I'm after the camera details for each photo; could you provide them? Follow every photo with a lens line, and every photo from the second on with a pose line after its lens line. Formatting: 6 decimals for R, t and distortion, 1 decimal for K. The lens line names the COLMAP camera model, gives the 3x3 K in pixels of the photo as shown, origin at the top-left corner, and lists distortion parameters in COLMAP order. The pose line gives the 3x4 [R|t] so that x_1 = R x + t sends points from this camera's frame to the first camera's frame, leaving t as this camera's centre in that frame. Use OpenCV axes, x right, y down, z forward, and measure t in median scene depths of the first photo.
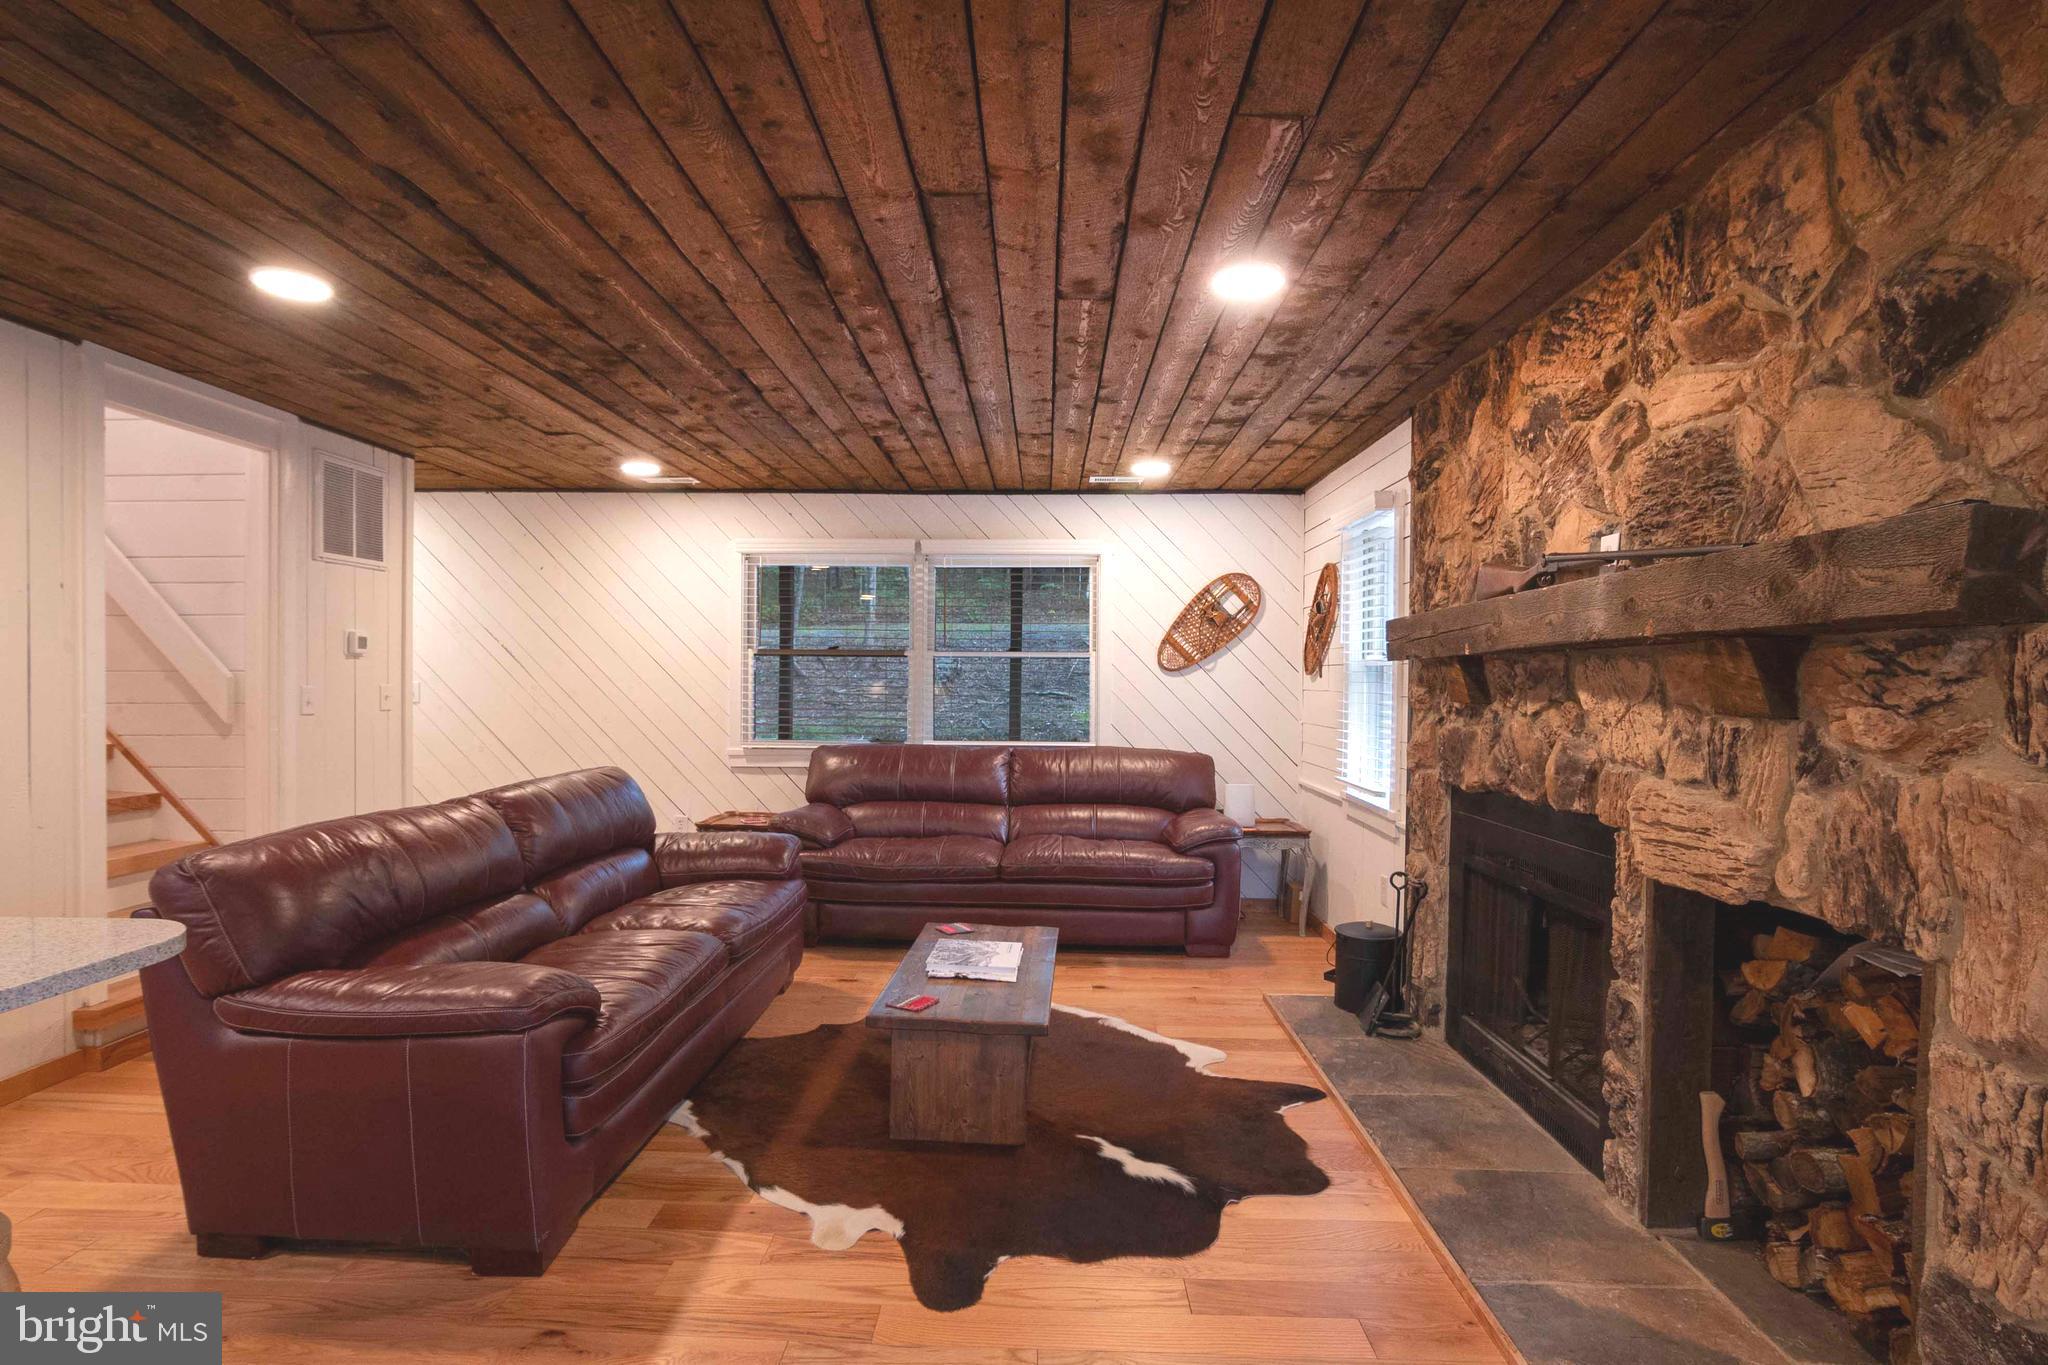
lens RADIAL K [[1007.8, 0, 1011.0], [0, 1007.8, 691.4], [0, 0, 1]] dist [-0.027602, 0.007857]
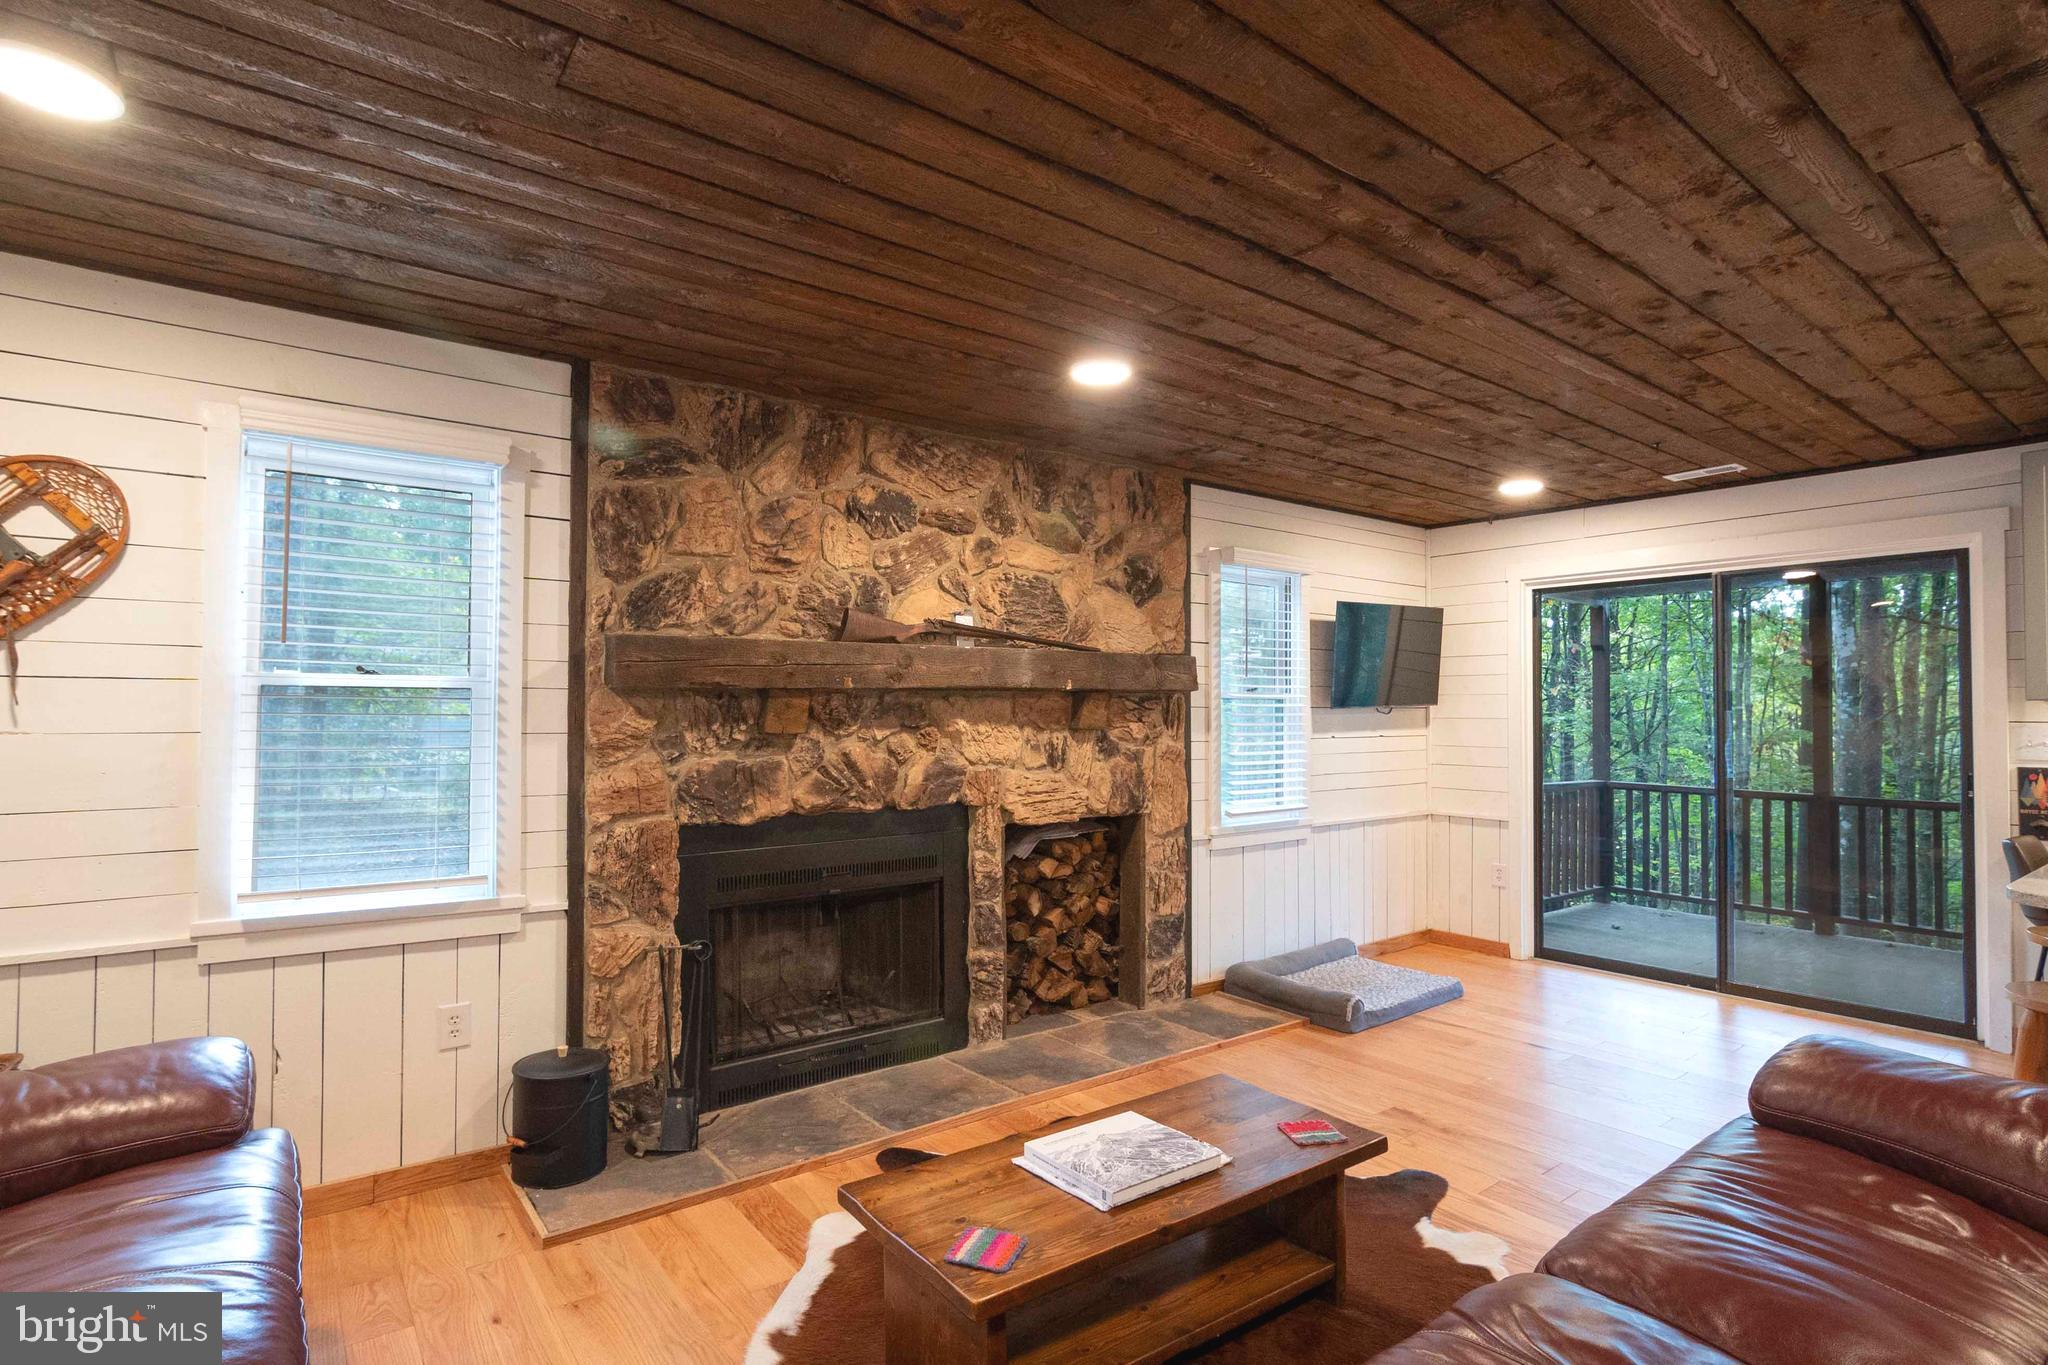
lens RADIAL K [[1007.8, 0, 1011.0], [0, 1007.8, 691.4], [0, 0, 1]] dist [-0.027602, 0.007857]
pose [[-0.629996, 0.006397, 0.776572, -0.557523], [0.001520, 0.999974, -0.007004, -0.027444], [-0.776597, -0.003232, -0.629990, 1.679022]]
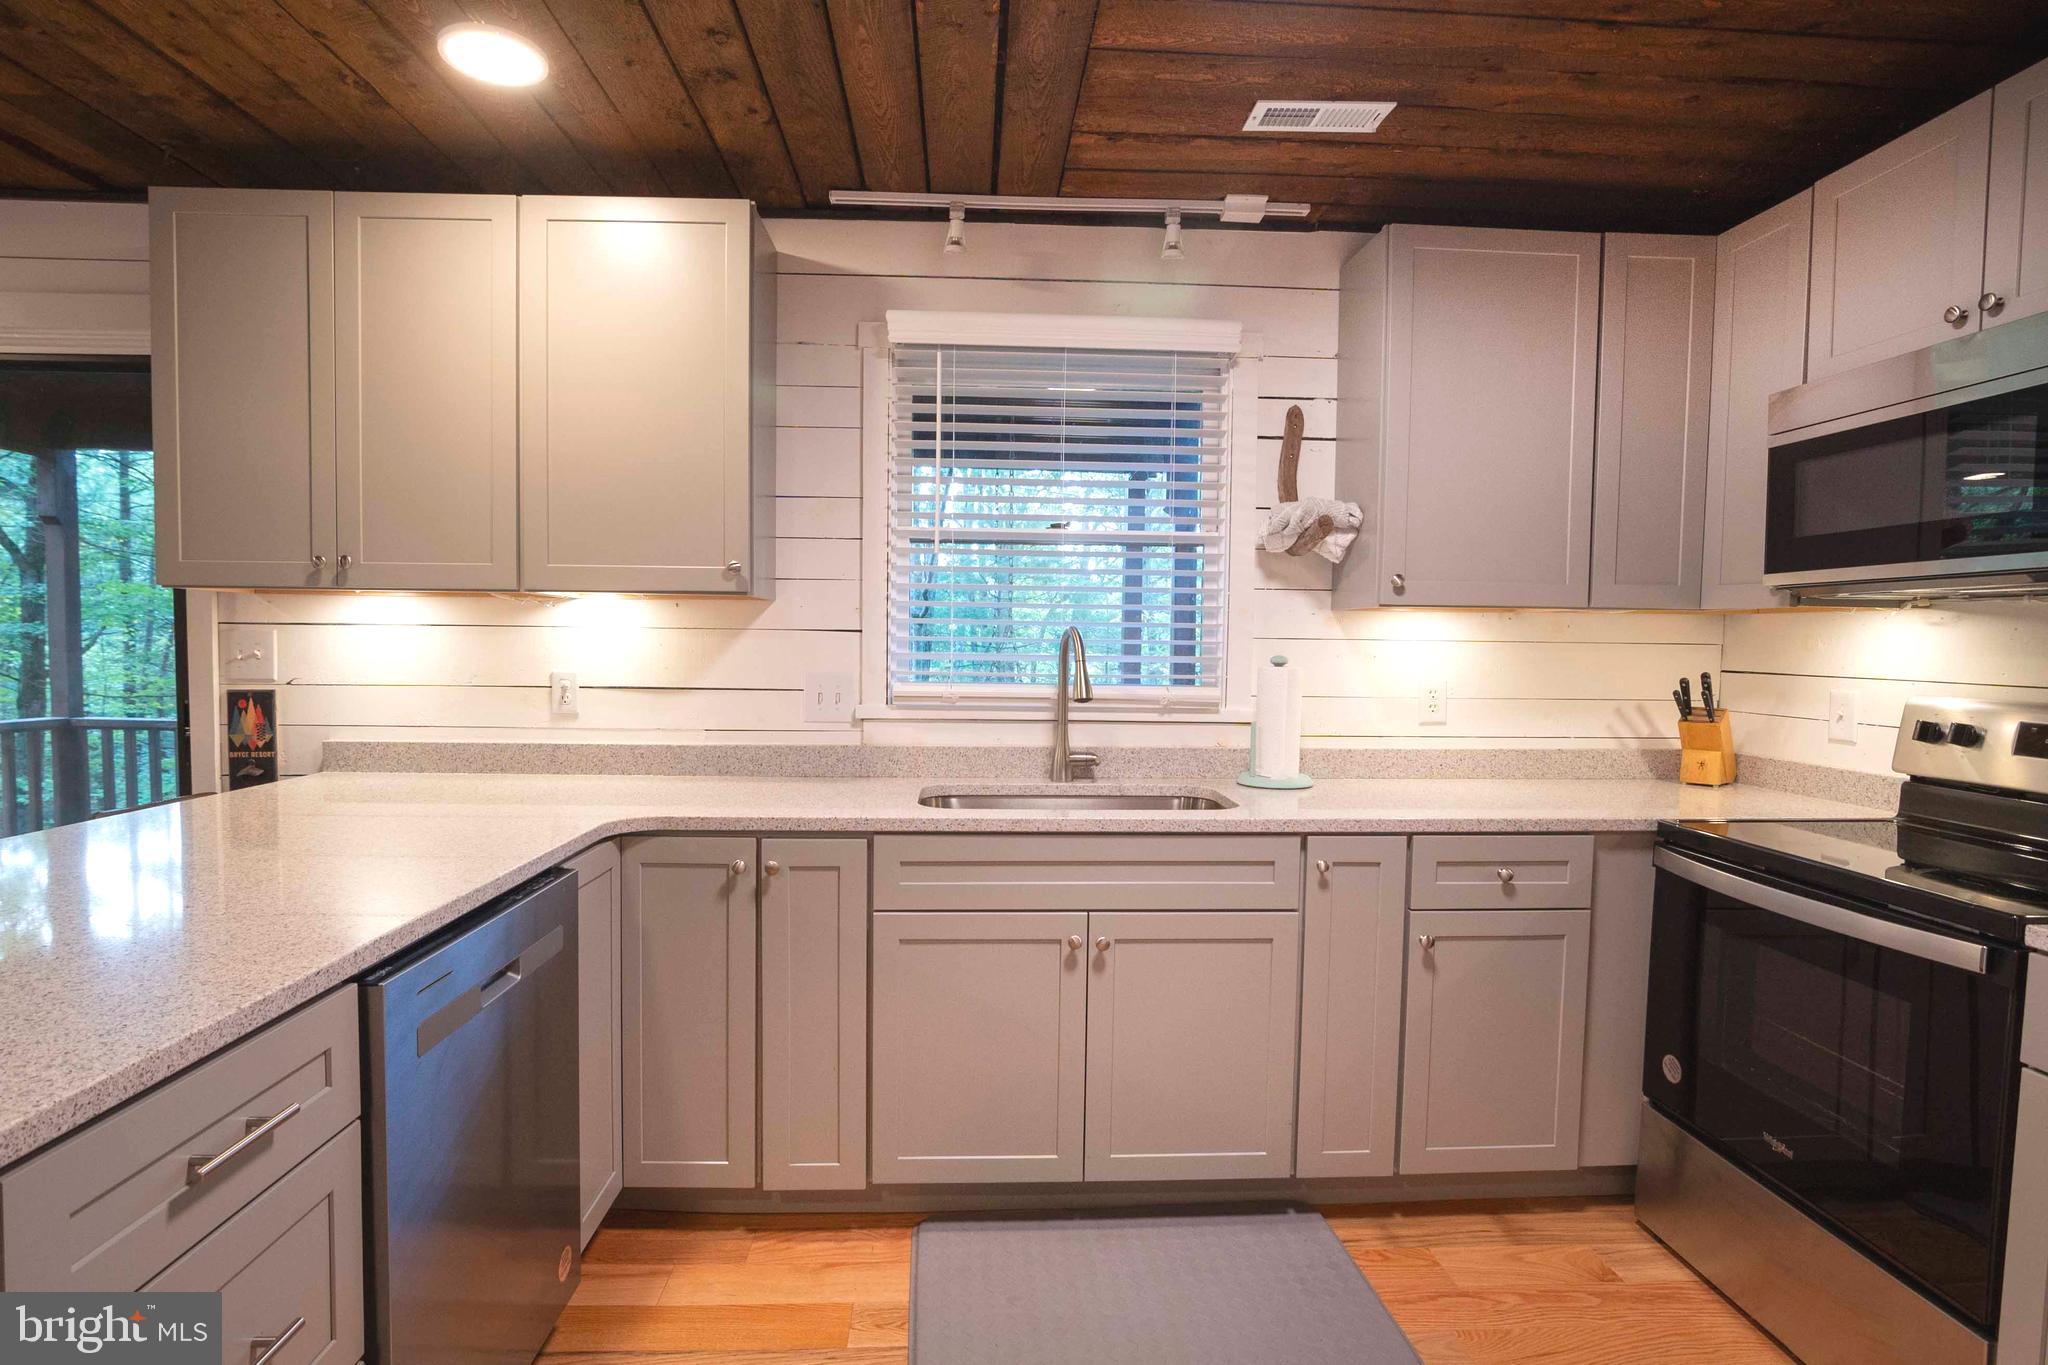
lens RADIAL K [[1009.8, 0, 1013.3], [0, 1009.8, 691.5], [0, 0, 1]] dist [-0.031756, 0.010216]
pose [[-0.995753, -0.013582, -0.091060, -1.010916], [-0.019477, 0.997749, 0.064161, -0.003428], [0.089983, 0.065662, -0.993776, 0.748556]]
